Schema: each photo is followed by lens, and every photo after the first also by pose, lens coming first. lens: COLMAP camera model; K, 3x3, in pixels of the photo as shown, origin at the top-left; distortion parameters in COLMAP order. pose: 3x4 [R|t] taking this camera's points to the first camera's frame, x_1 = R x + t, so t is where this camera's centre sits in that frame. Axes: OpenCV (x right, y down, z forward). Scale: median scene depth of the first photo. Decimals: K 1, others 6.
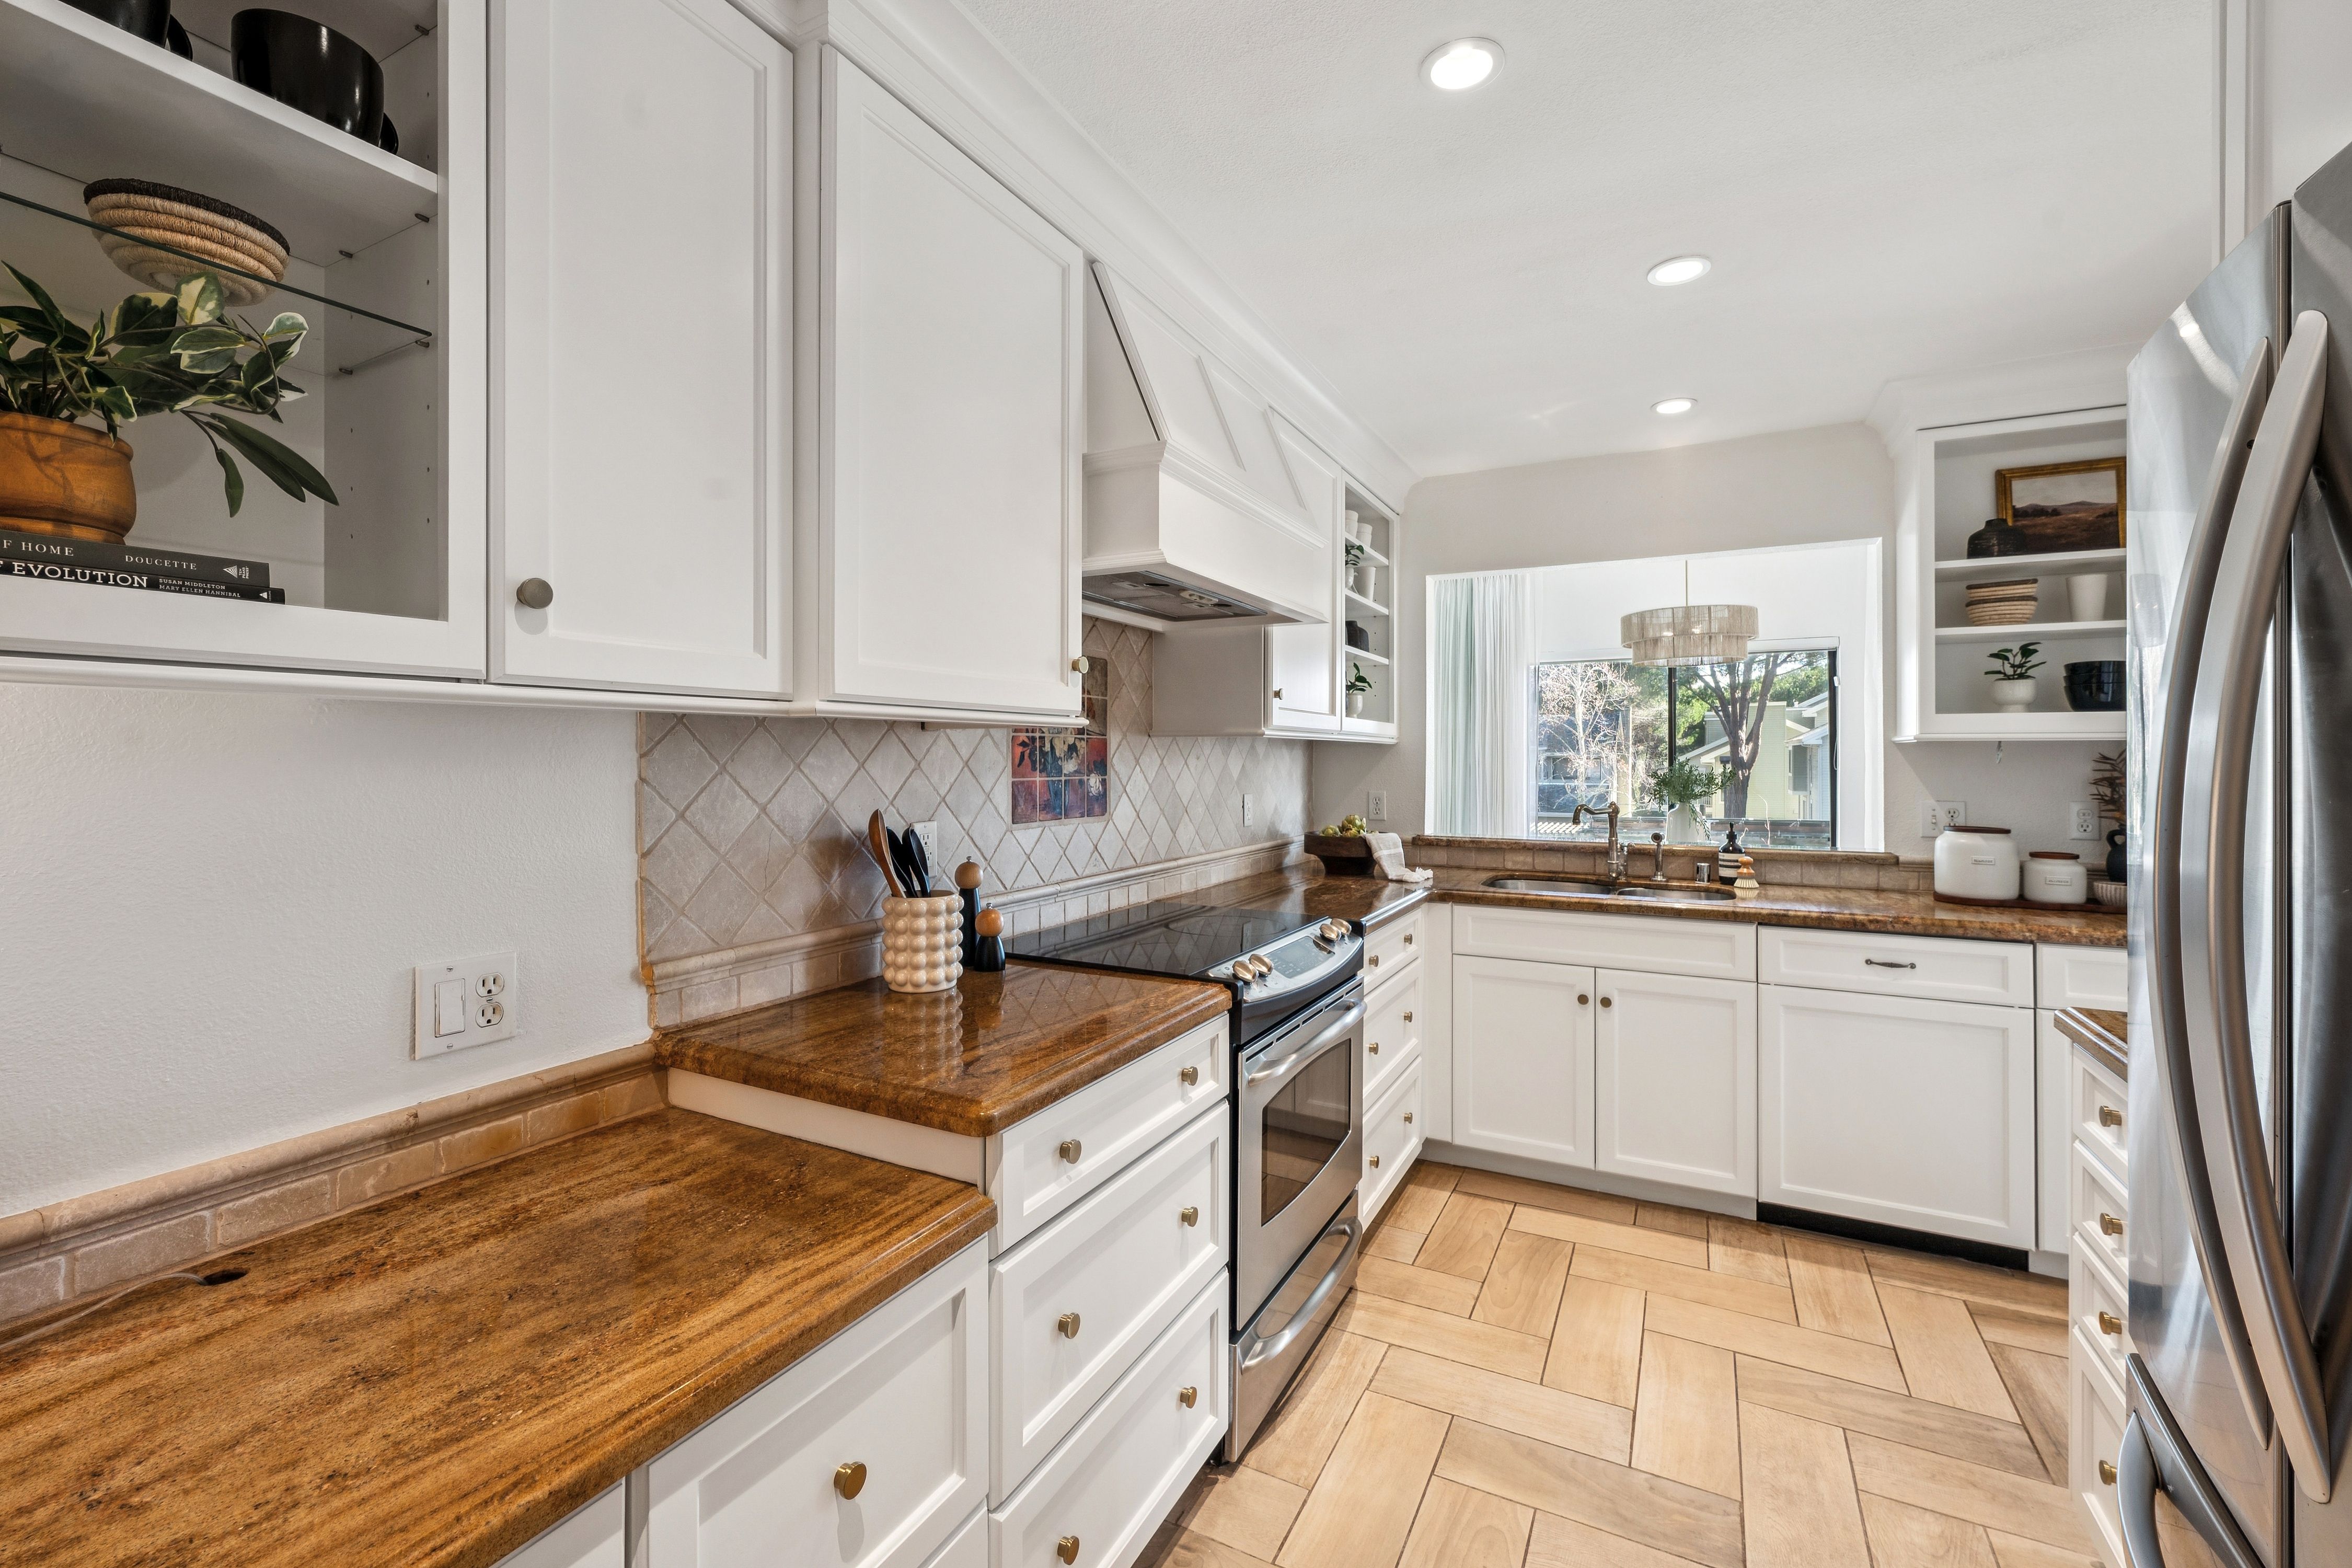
lens RADIAL K [[985.1, 0, 1179.1], [0, 985.1, 760.1], [0, 0, 1]] dist [0.009327, 0.000507]
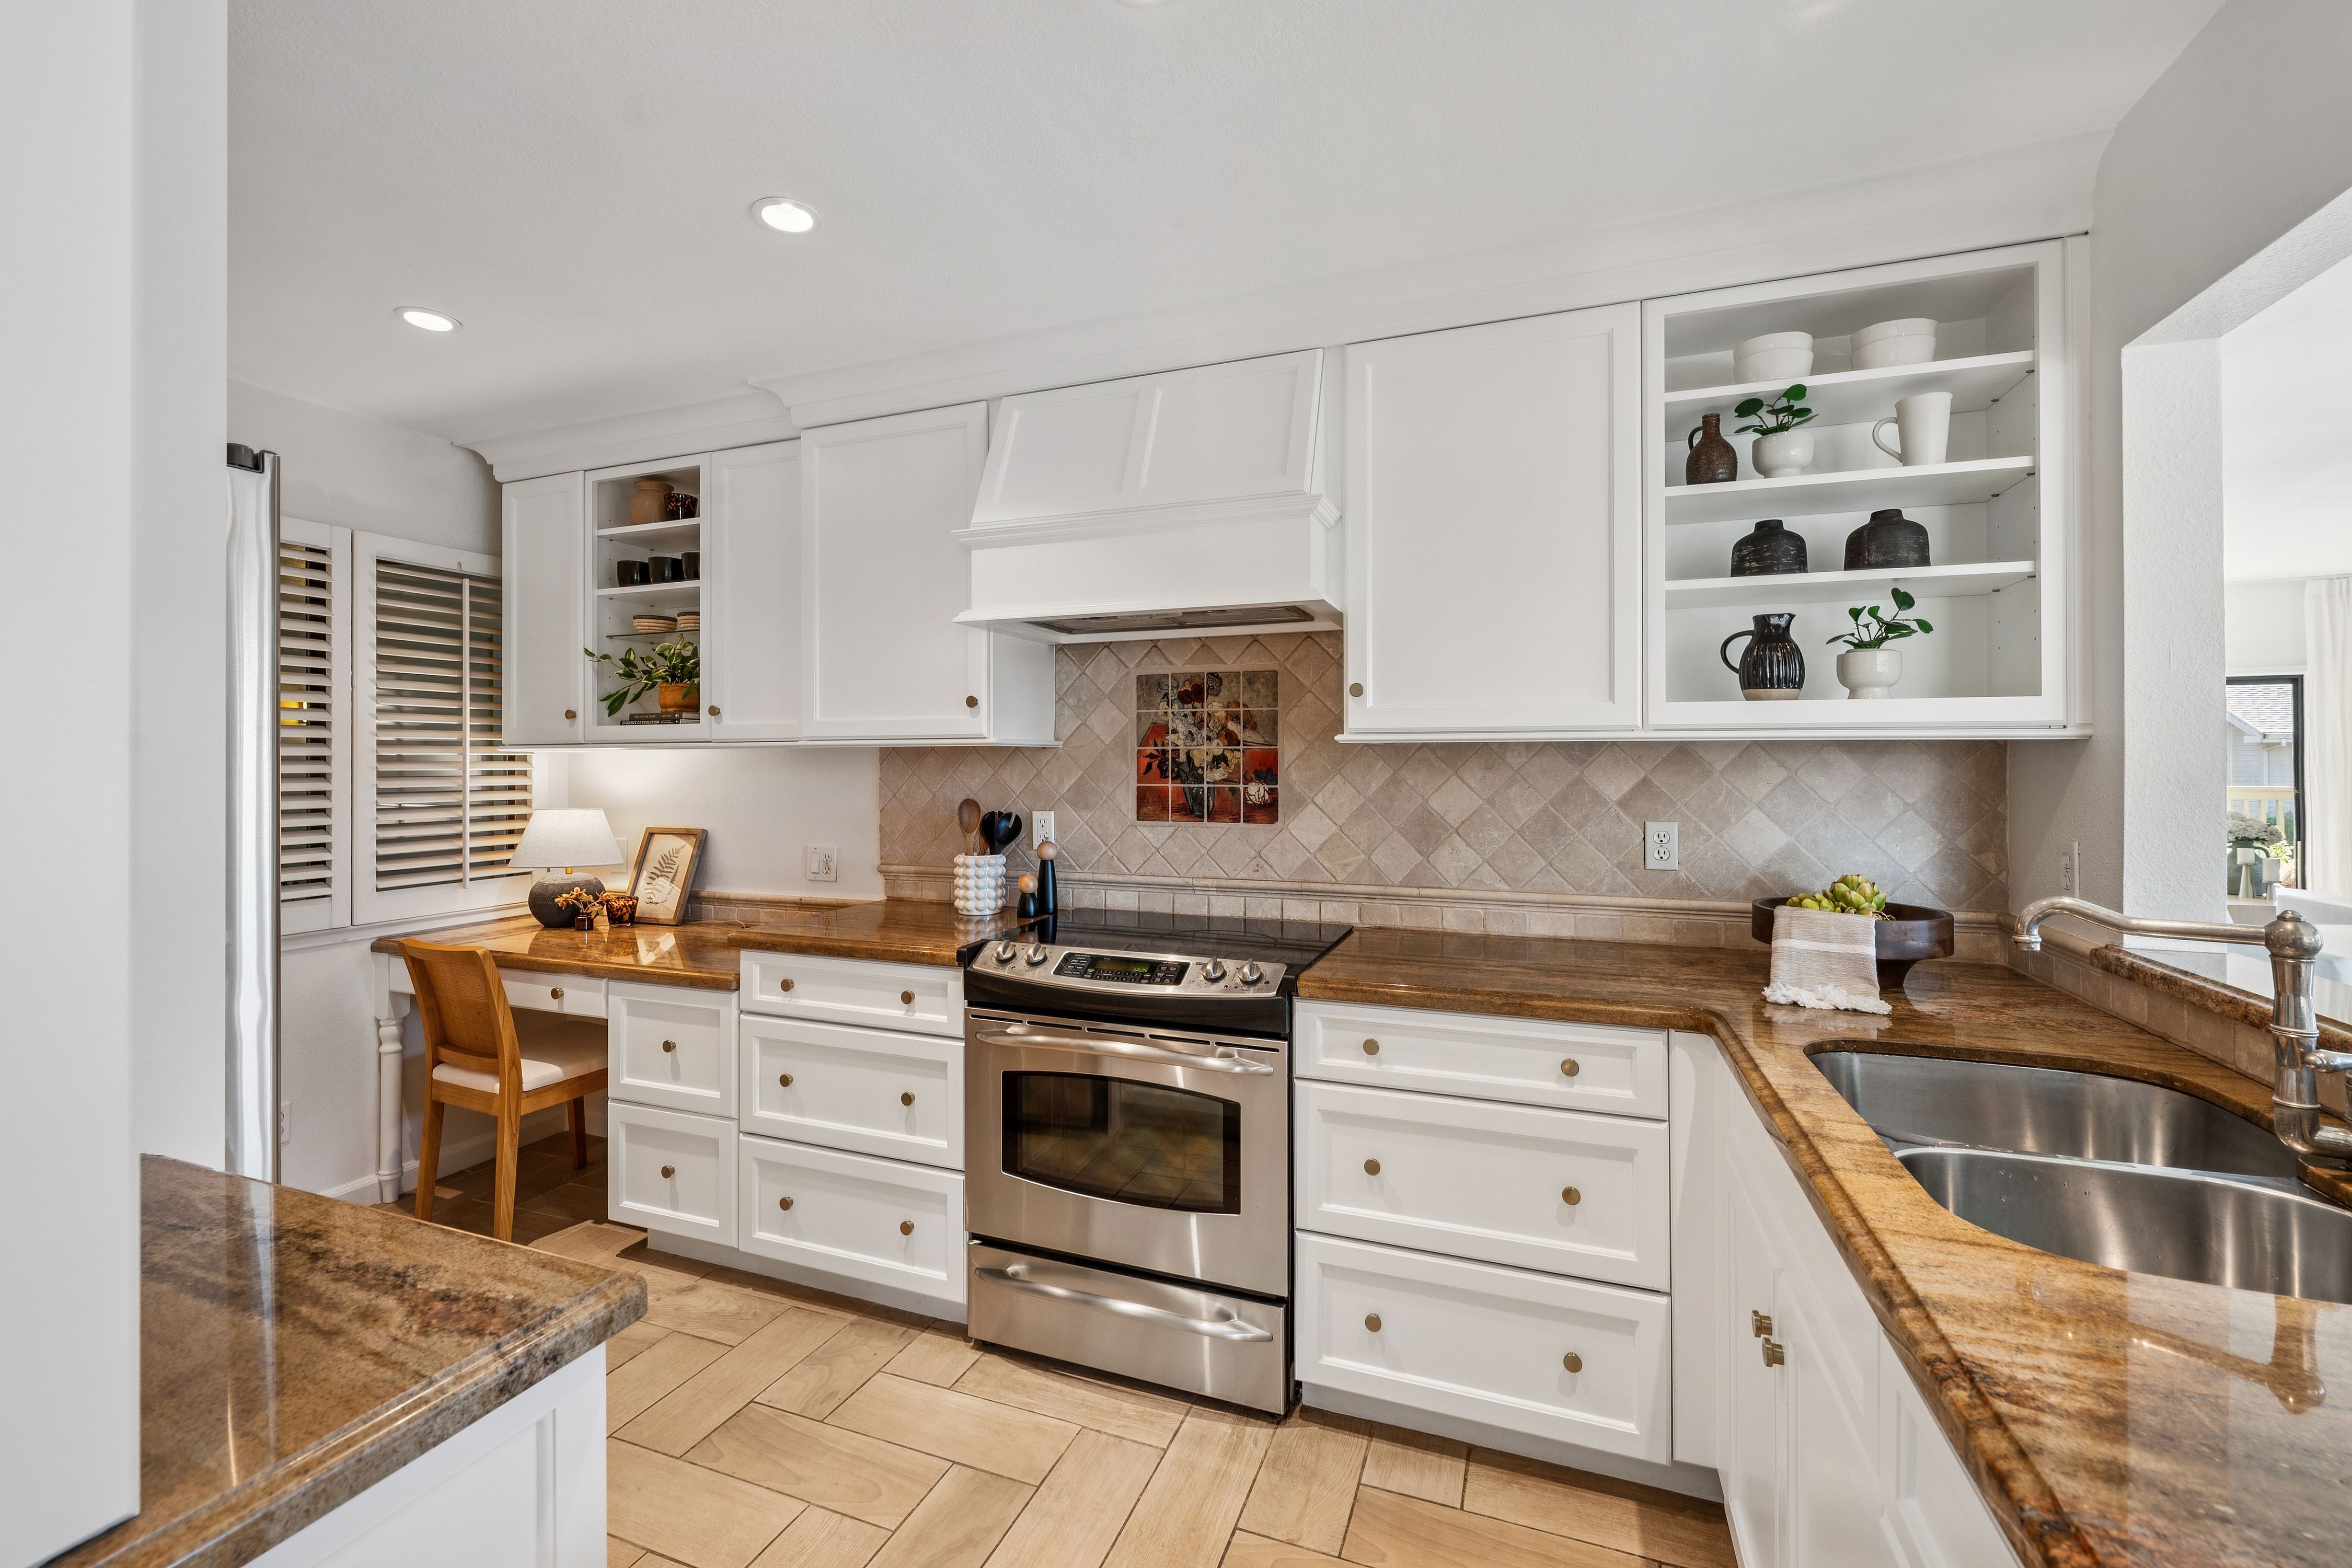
lens RADIAL K [[985.1, 0, 1176.8], [0, 985.1, 763.4], [0, 0, 1]] dist [0.009327, 0.000507]
pose [[0.115514, -0.000379, -0.993306, 0.874472], [-0.001861, 0.999998, -0.000598, -0.005443], [0.993304, 0.001917, 0.115513, 0.741053]]
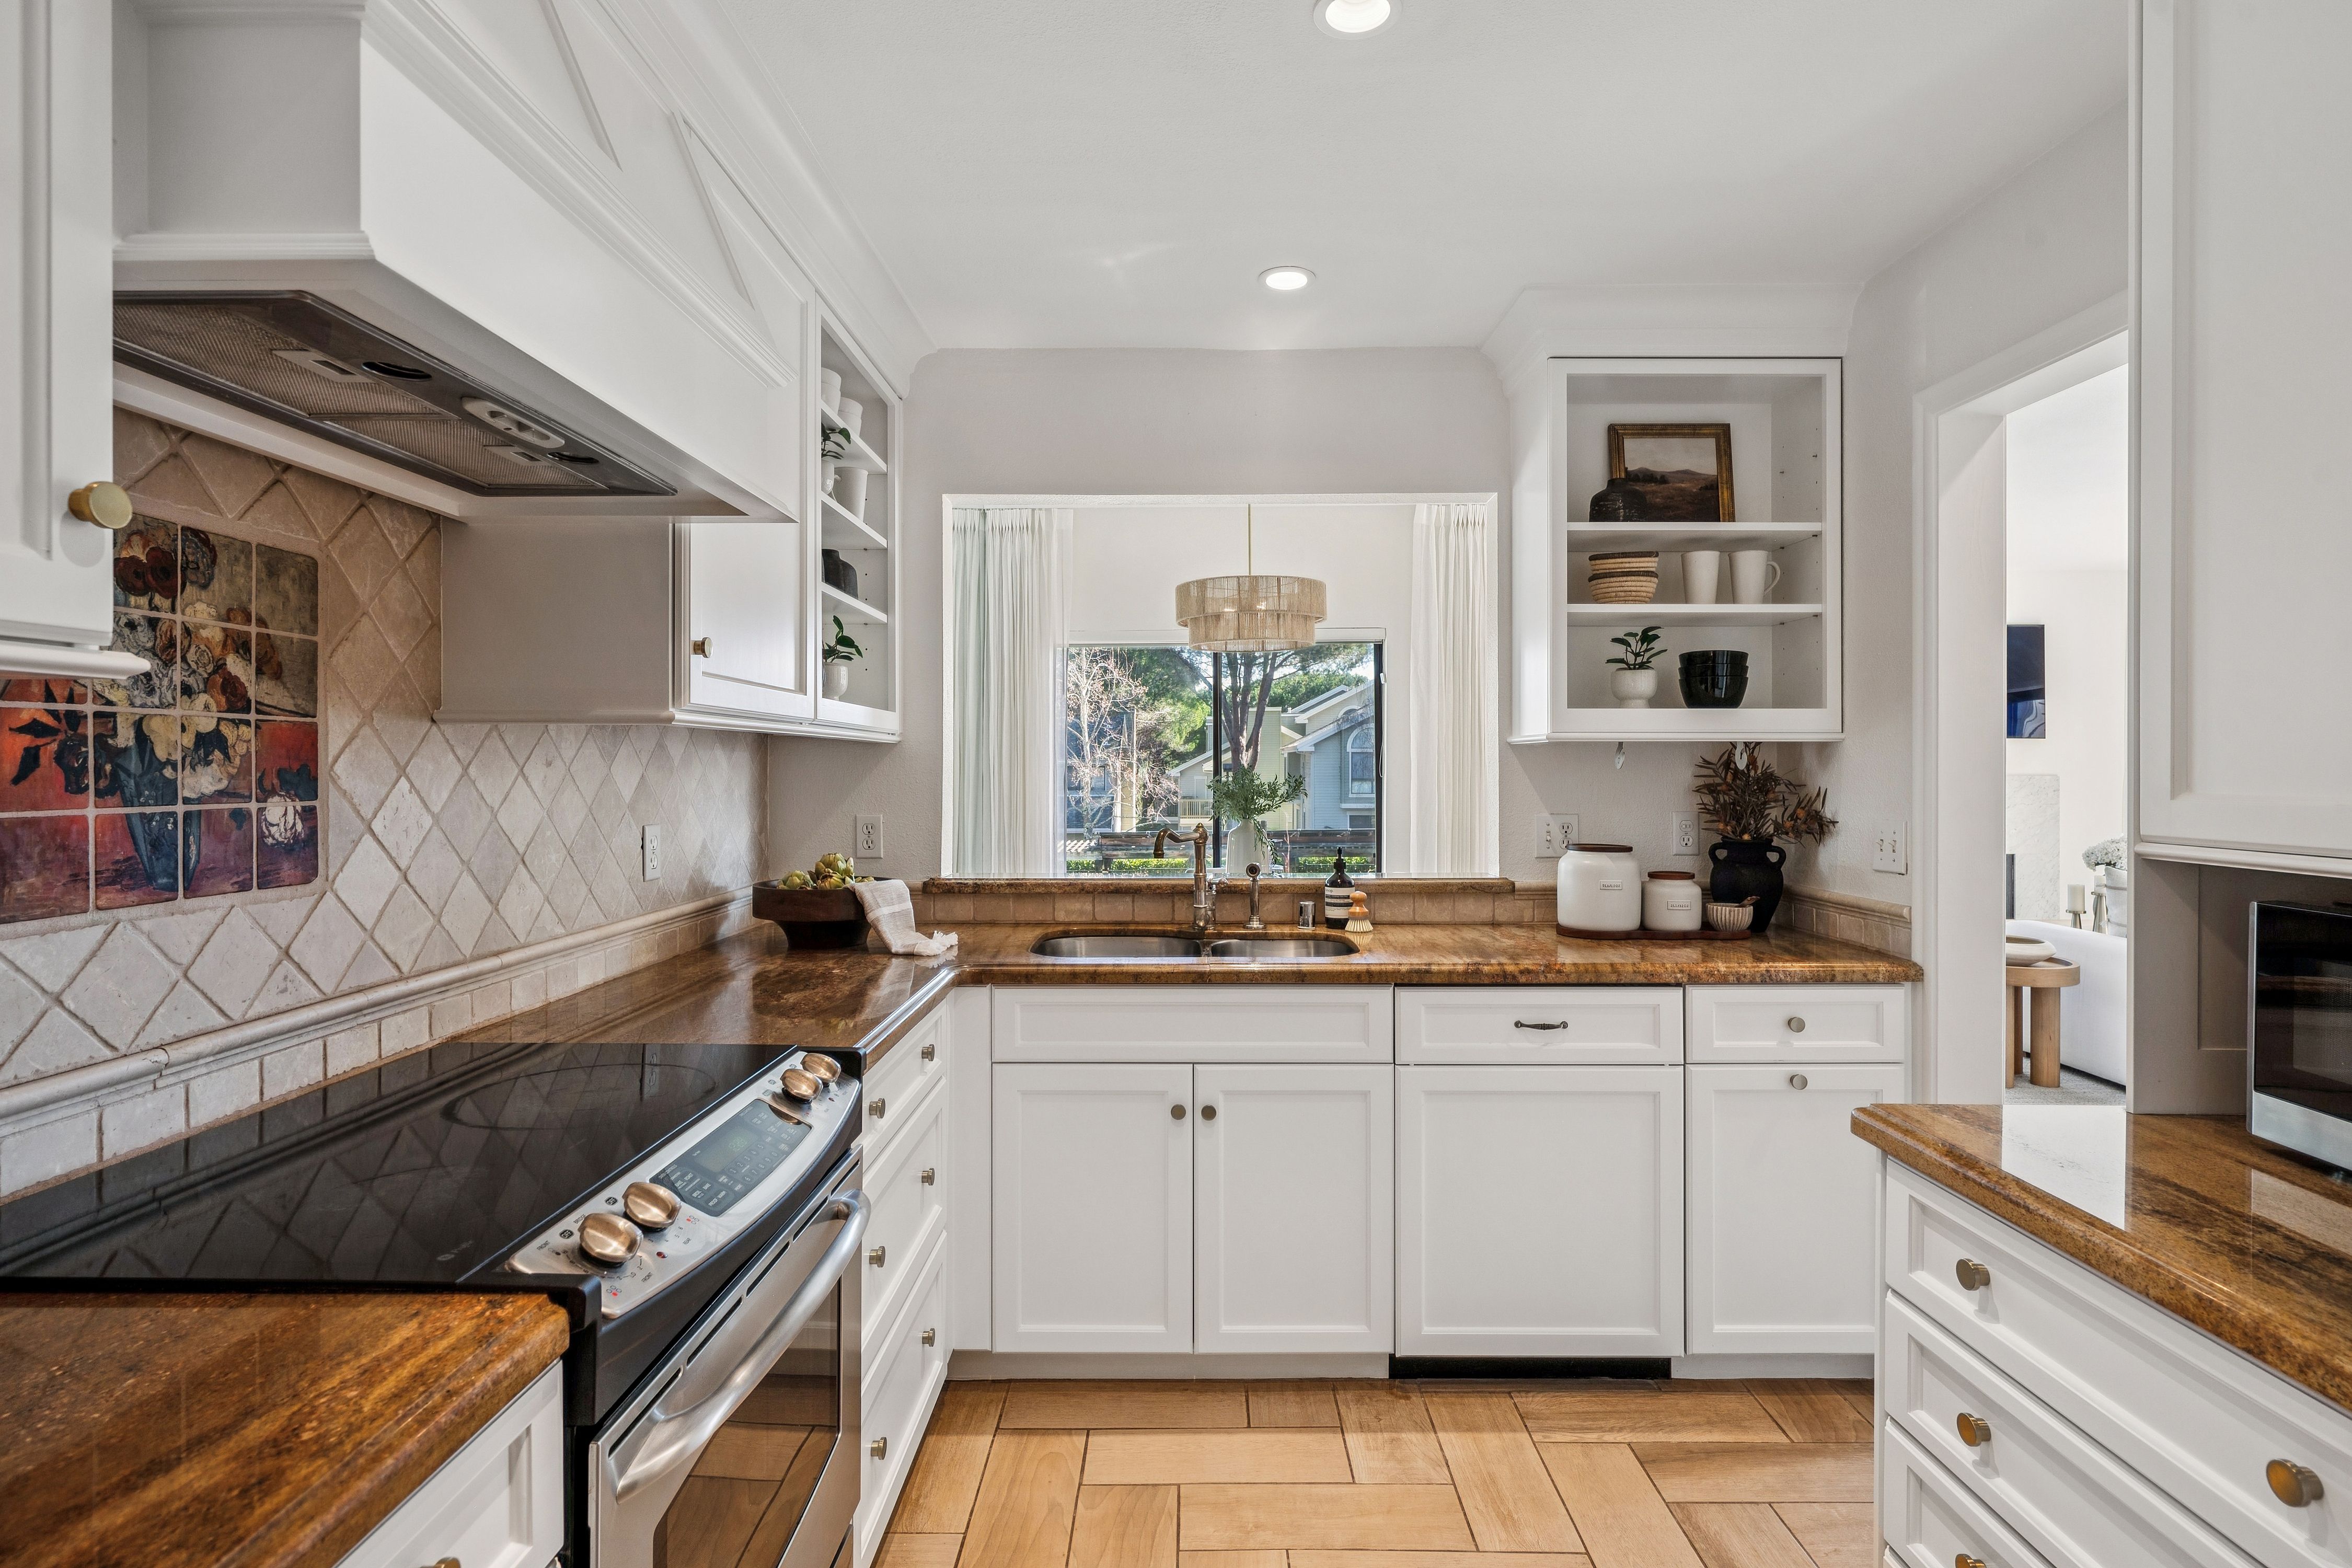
lens RADIAL K [[1173.7, 0, 1180.2], [0, 1173.7, 765.6], [0, 0, 1]] dist [-0.011255, 0.000633]
pose [[0.890037, -0.002086, 0.455883, 0.039594], [0.003371, 0.999992, -0.002005, 0.001423], [-0.455875, 0.003321, 0.890038, 0.287903]]
